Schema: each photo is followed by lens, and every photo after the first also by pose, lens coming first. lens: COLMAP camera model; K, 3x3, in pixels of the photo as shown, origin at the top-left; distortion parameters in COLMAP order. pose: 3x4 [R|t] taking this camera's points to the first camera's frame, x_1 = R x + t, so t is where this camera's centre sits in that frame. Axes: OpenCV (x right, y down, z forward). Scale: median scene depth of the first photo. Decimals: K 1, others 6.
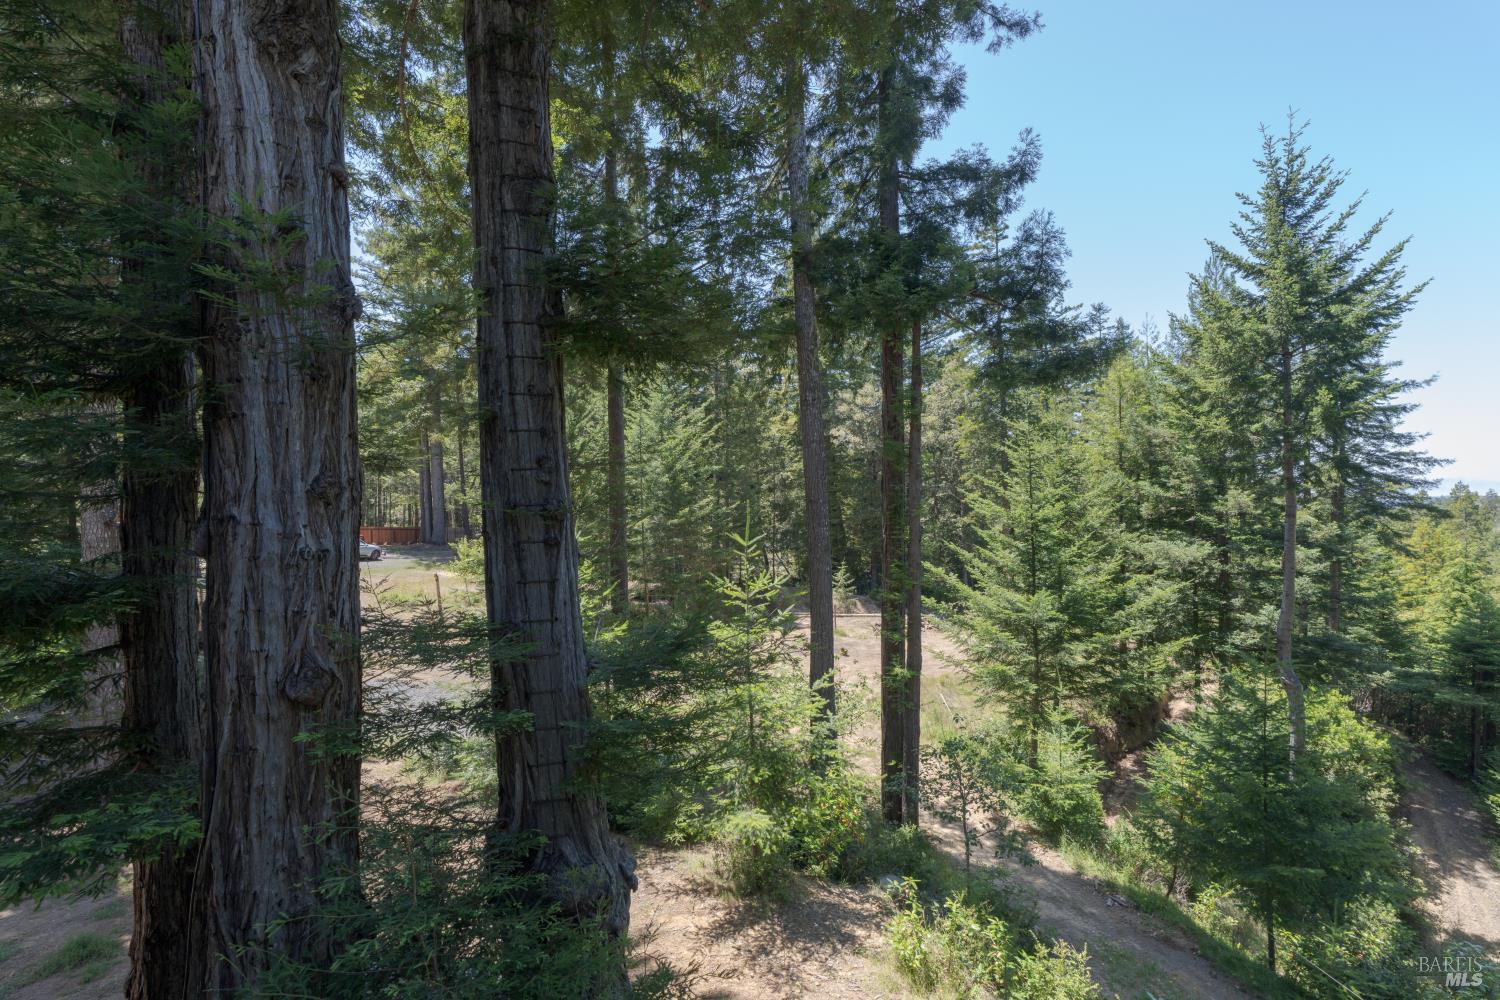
lens RADIAL K [[683.1, 0, 746.4], [0, 683.1, 492.7], [0, 0, 1]] dist [-0.011669, 0.002420]
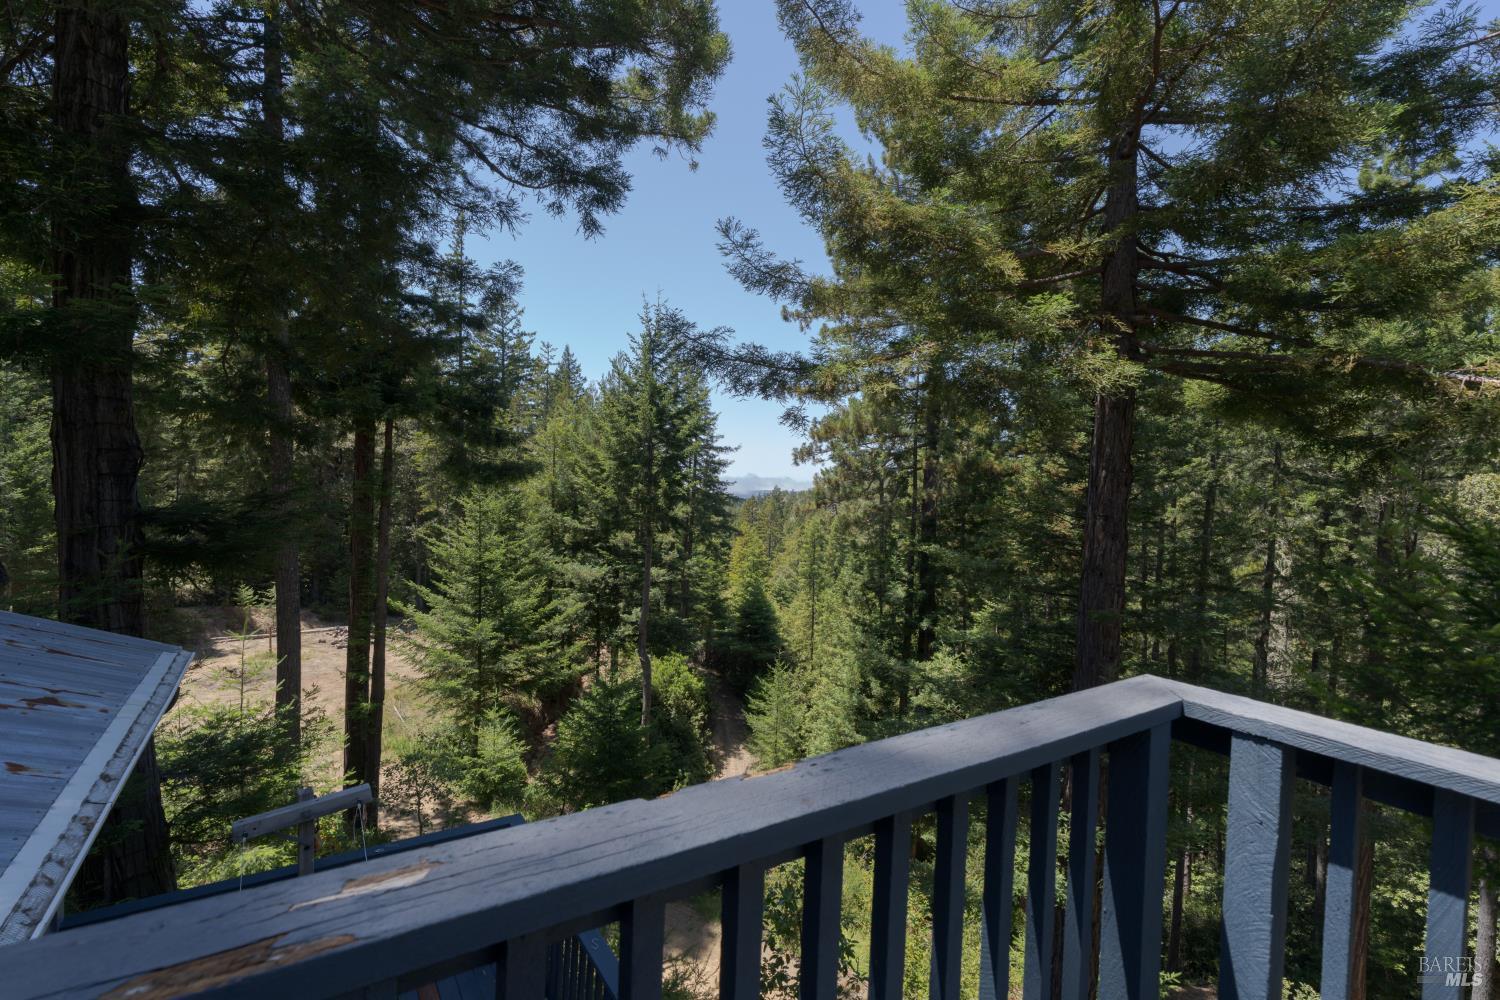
lens RADIAL K [[683.1, 0, 758.4], [0, 683.1, 494.3], [0, 0, 1]] dist [-0.011669, 0.002420]
pose [[0.714484, 0.019831, 0.699370, -0.095222], [-0.041960, 0.999014, 0.014539, -0.118936], [-0.698392, -0.039733, 0.714612, -0.250870]]
